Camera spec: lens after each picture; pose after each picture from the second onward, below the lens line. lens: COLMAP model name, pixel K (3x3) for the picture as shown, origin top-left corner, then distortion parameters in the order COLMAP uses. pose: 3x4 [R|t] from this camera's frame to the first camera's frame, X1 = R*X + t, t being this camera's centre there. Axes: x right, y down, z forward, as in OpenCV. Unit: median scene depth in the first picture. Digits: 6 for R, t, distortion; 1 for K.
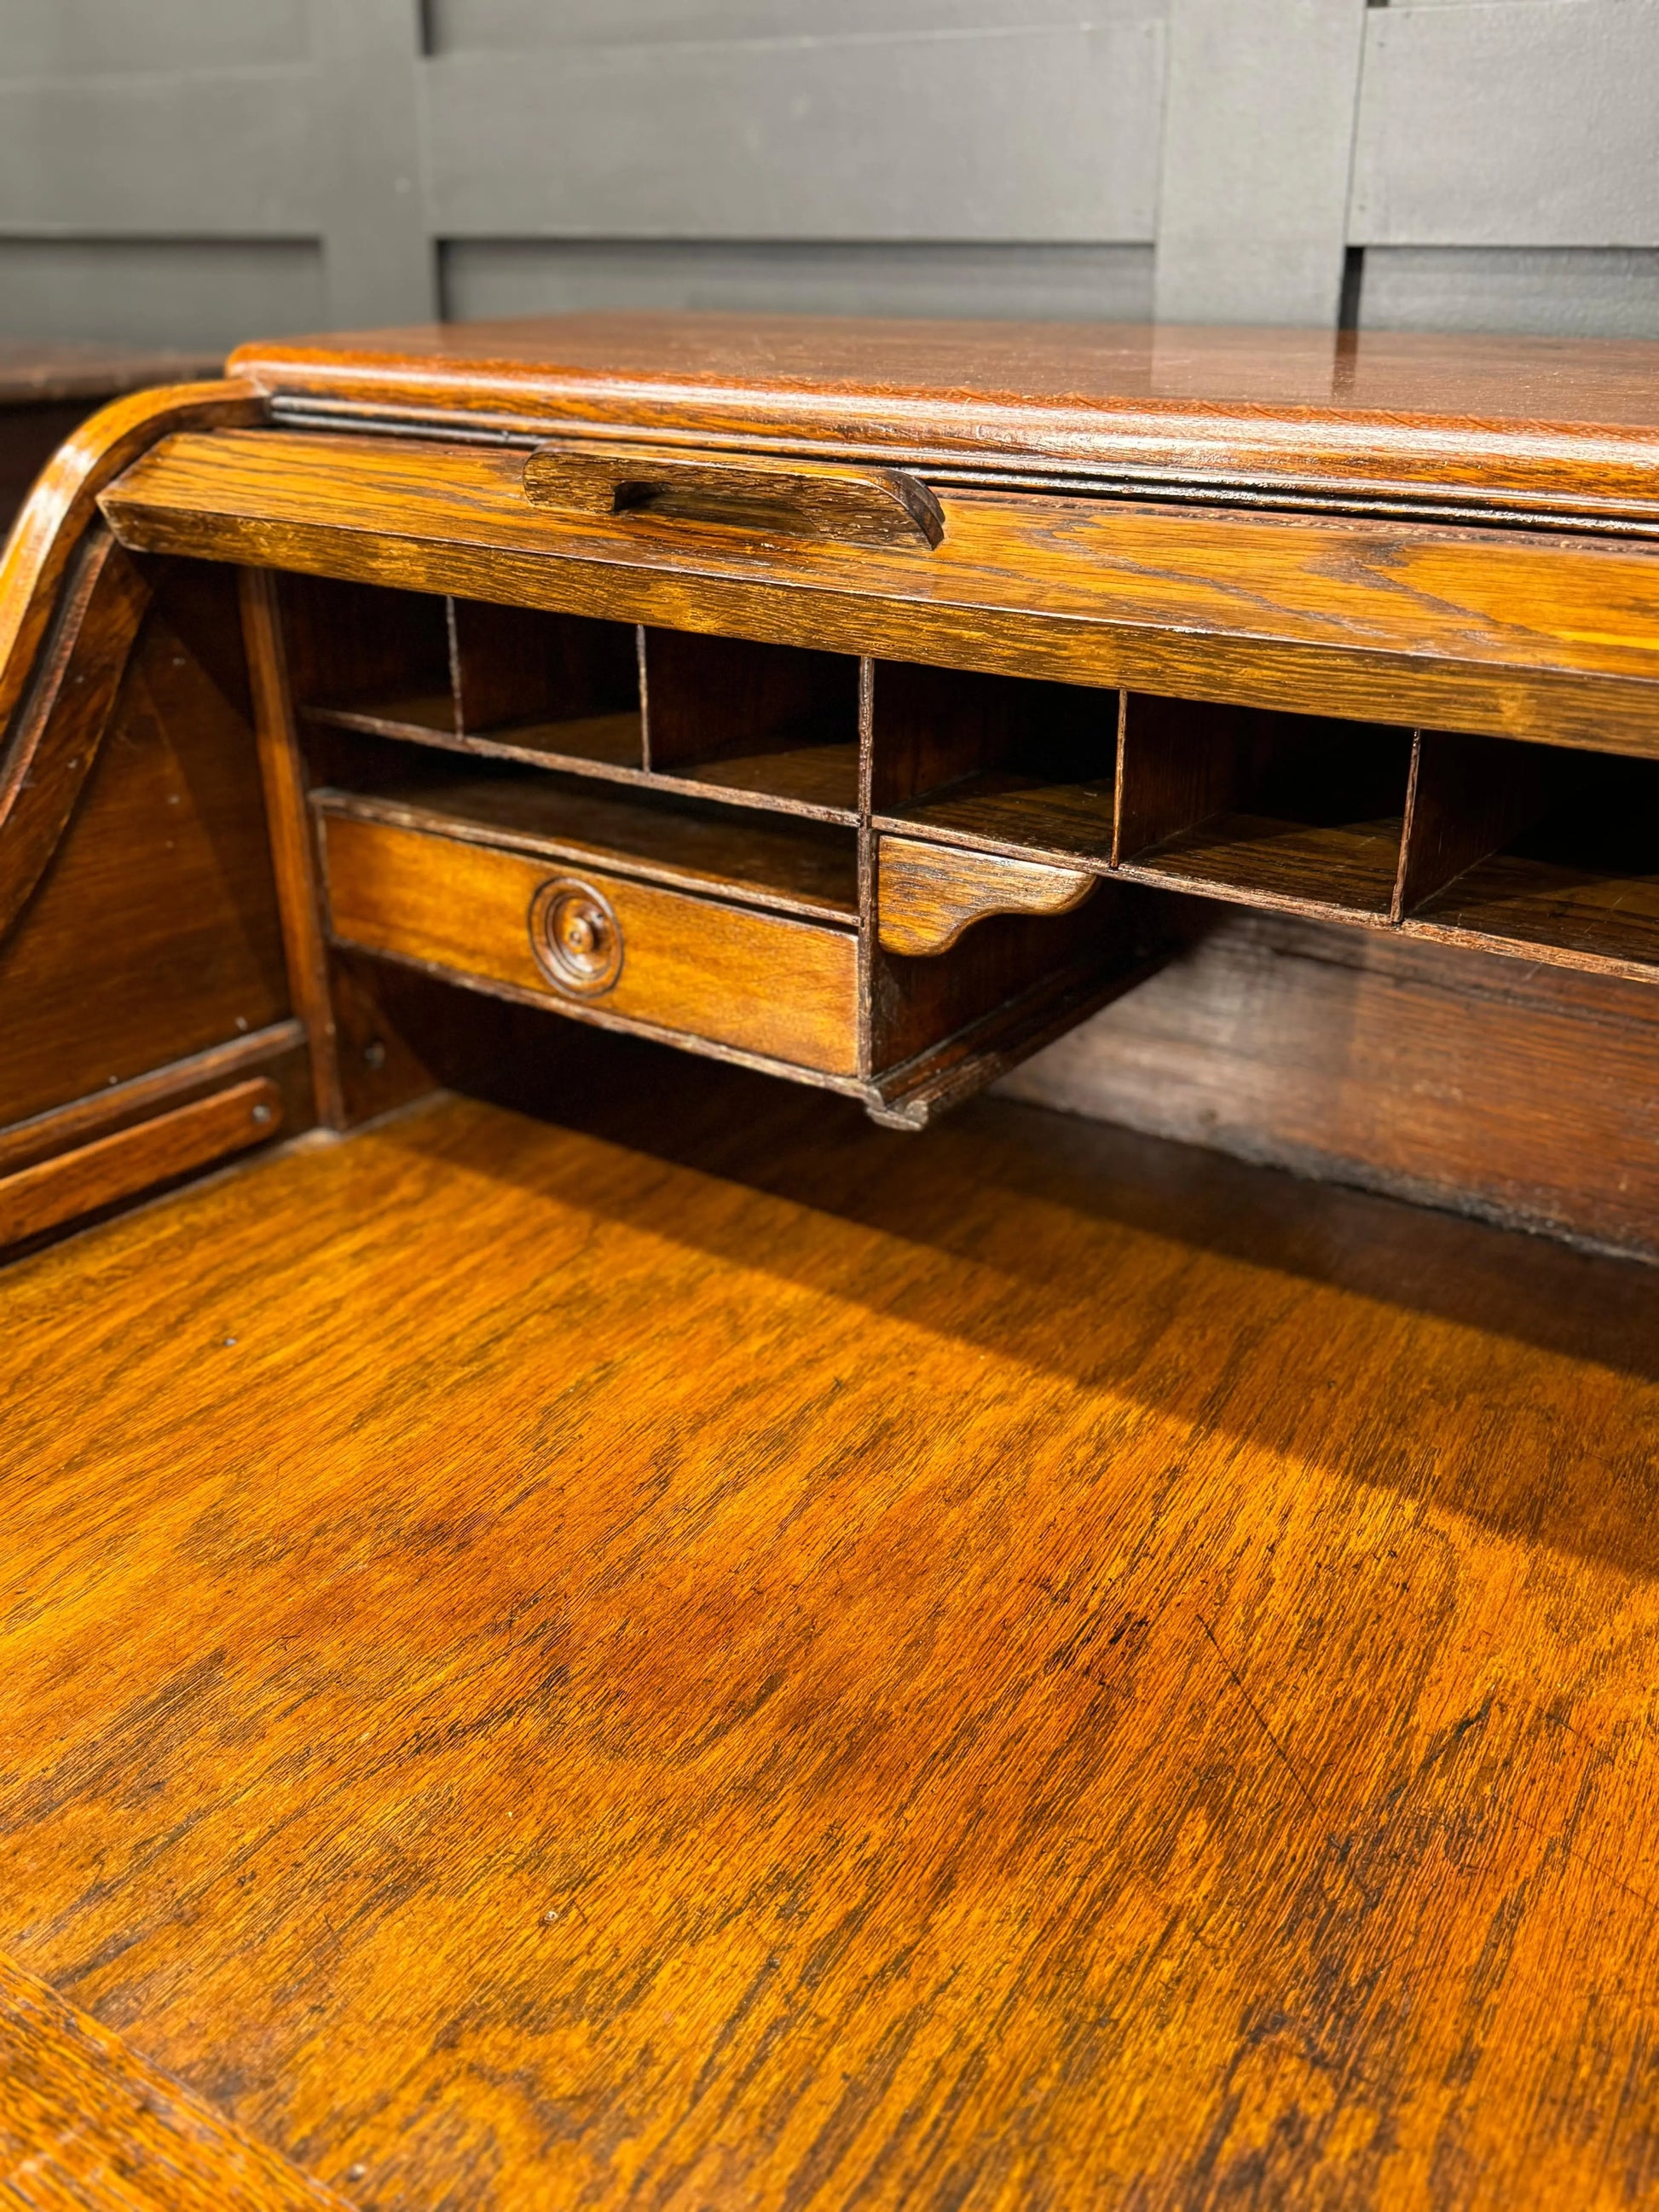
lens RADIAL K [[2036.1, 0, 850.4], [0, 2036.1, 1125.0], [0, 0, 1]] dist [0.143826, -0.333794]
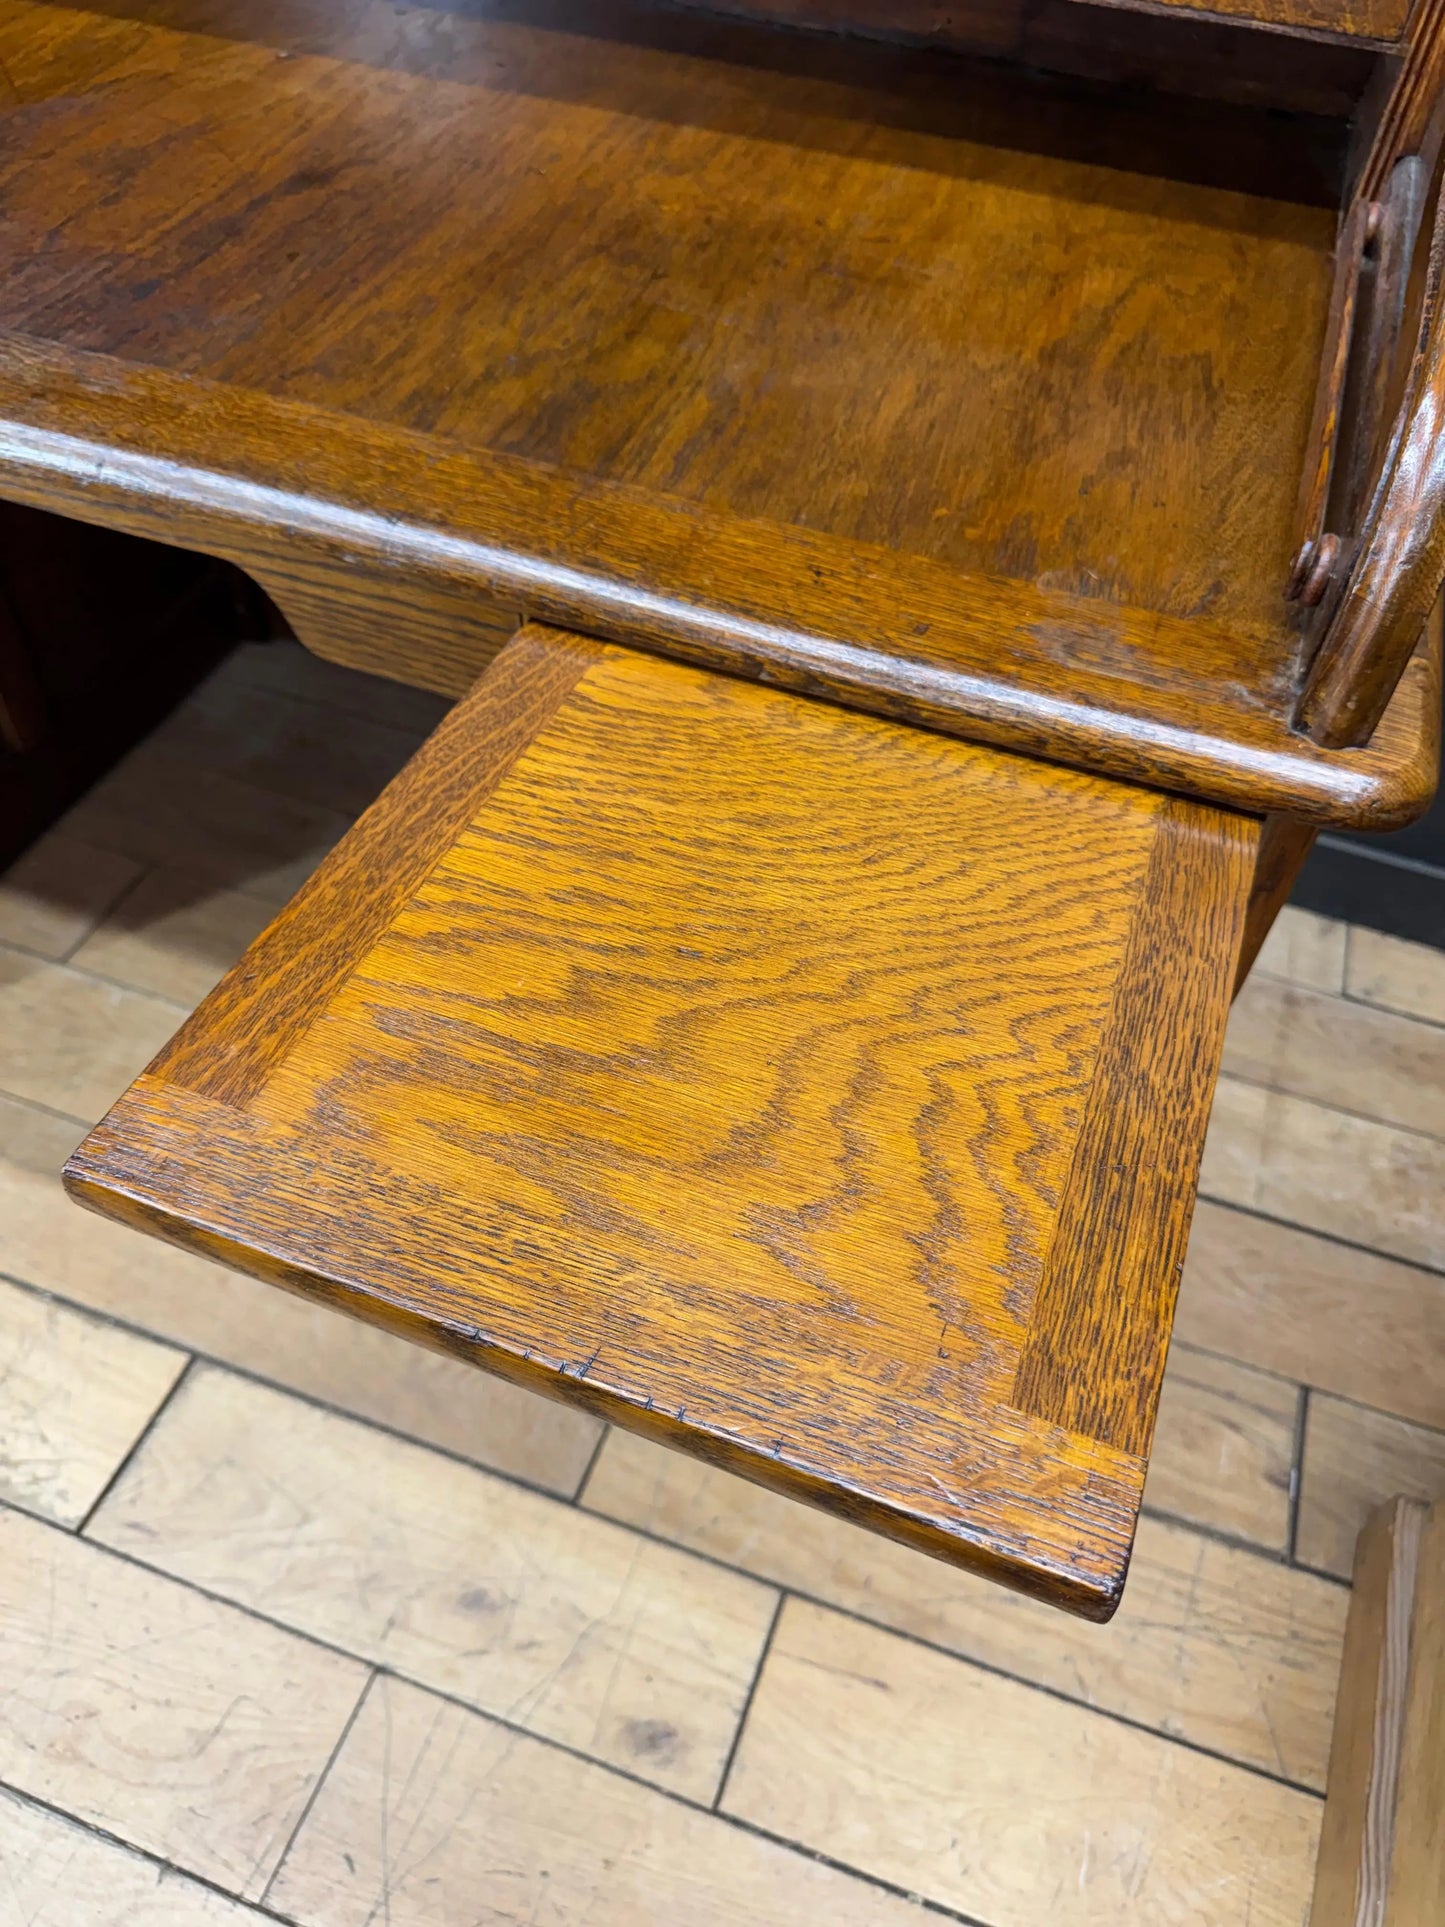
lens RADIAL K [[1392.9, 0, 739.5], [0, 1392.9, 949.1], [0, 0, 1]] dist [-0.004992, -0.003553]
pose [[0.963008, -0.151183, 0.223066, 0.402507], [0.045594, 0.907272, 0.418066, 0.462639], [-0.265586, -0.392430, 0.880604, -0.638098]]
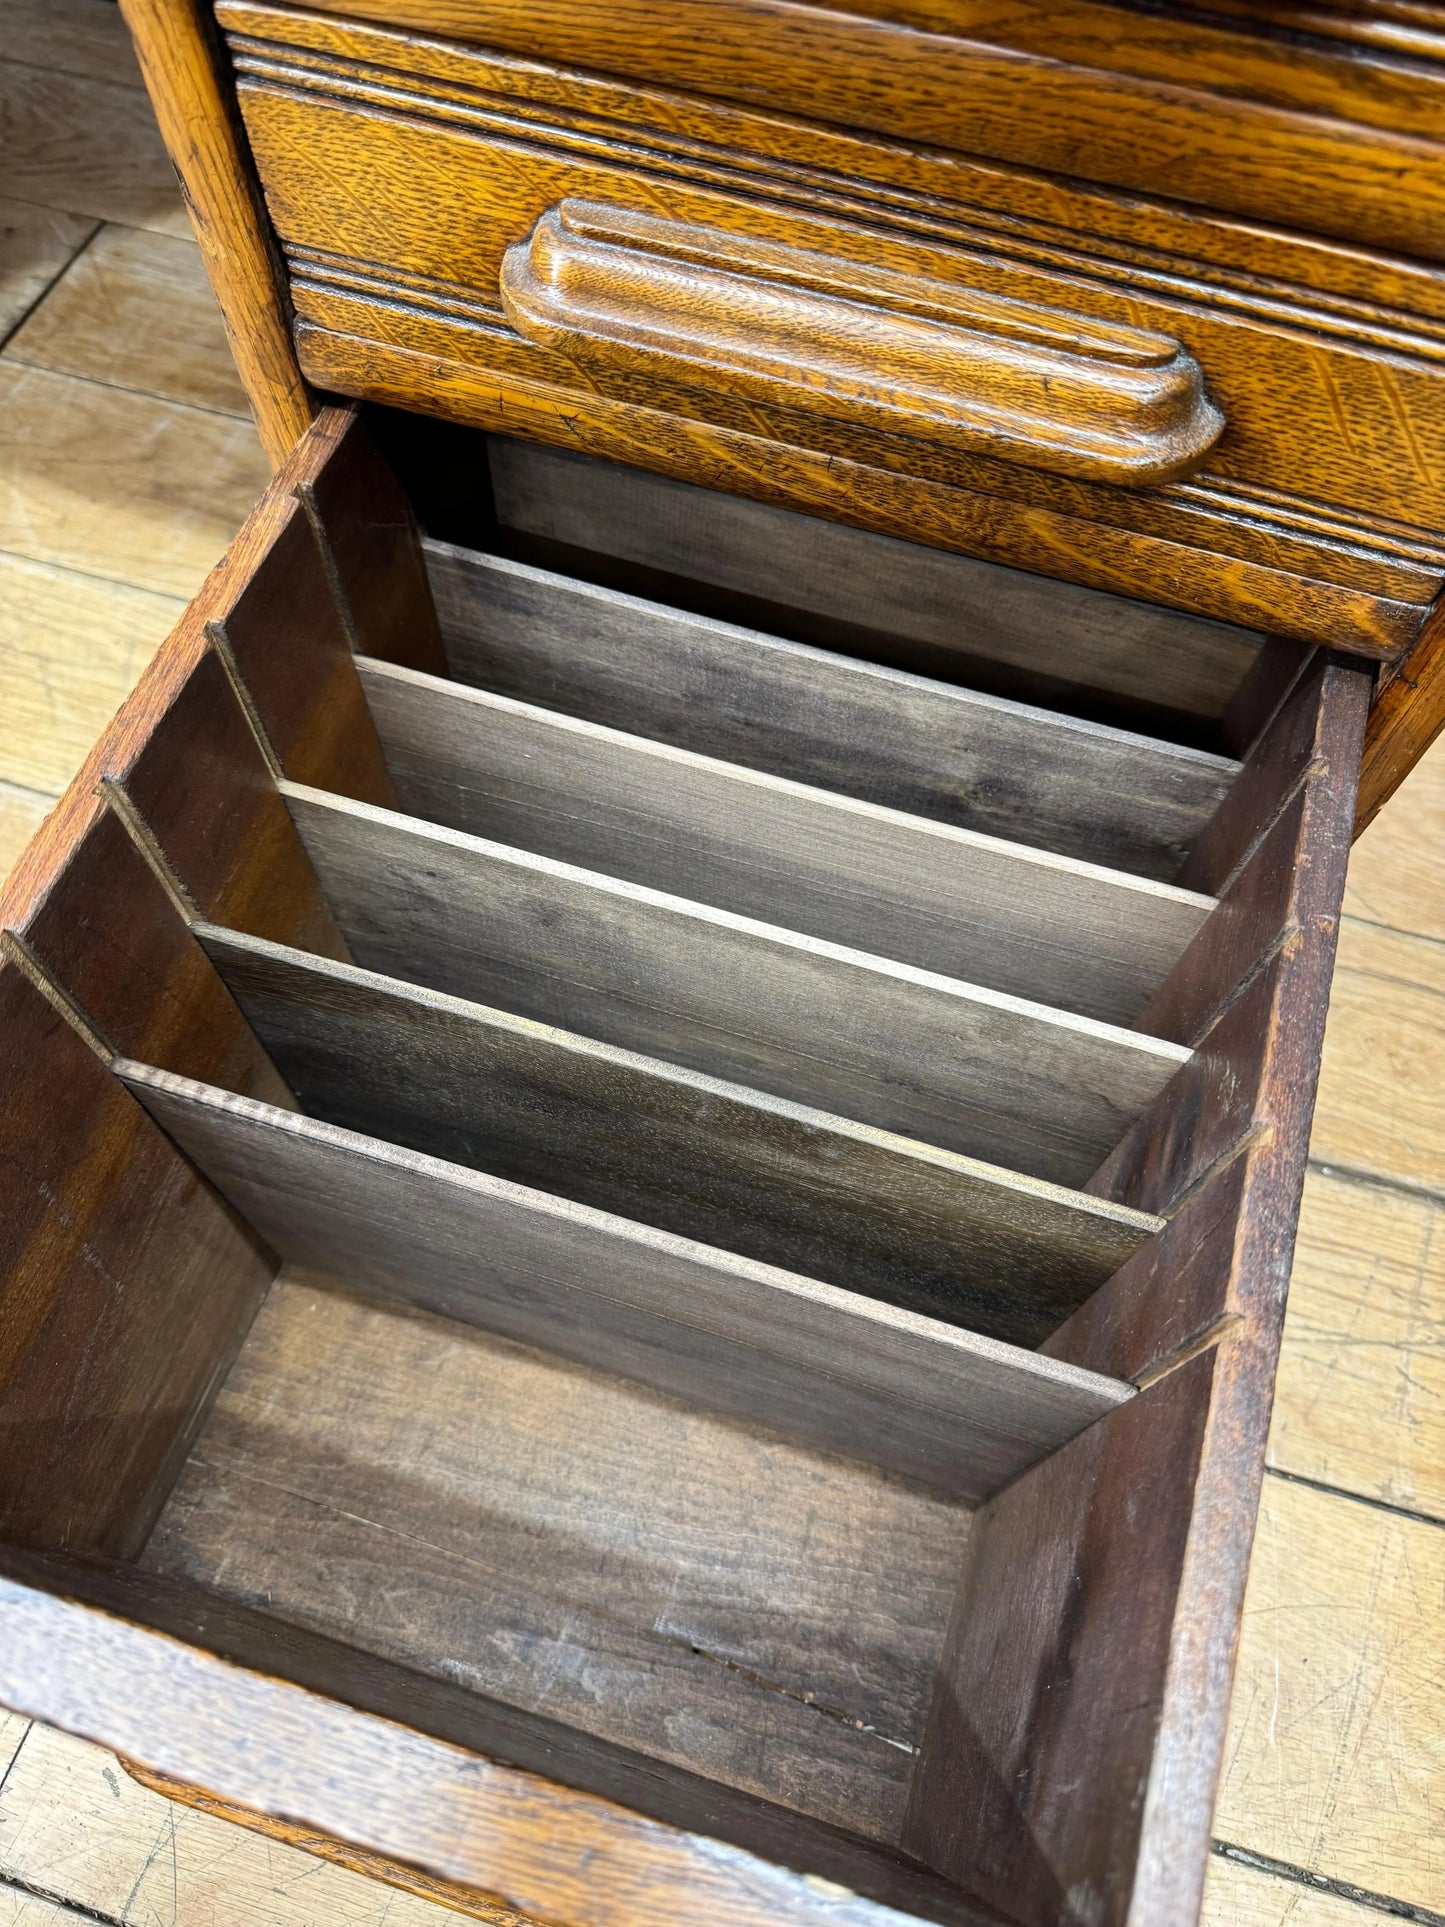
lens RADIAL K [[1406.2, 0, 722.5], [0, 1406.2, 963.5], [0, 0, 1]] dist [-0.010805, -0.005388]
pose [[0.953610, -0.249249, 0.168826, 0.528001], [0.089581, 0.770341, 0.631309, 0.890330], [-0.287407, -0.586899, 0.756933, -0.203151]]
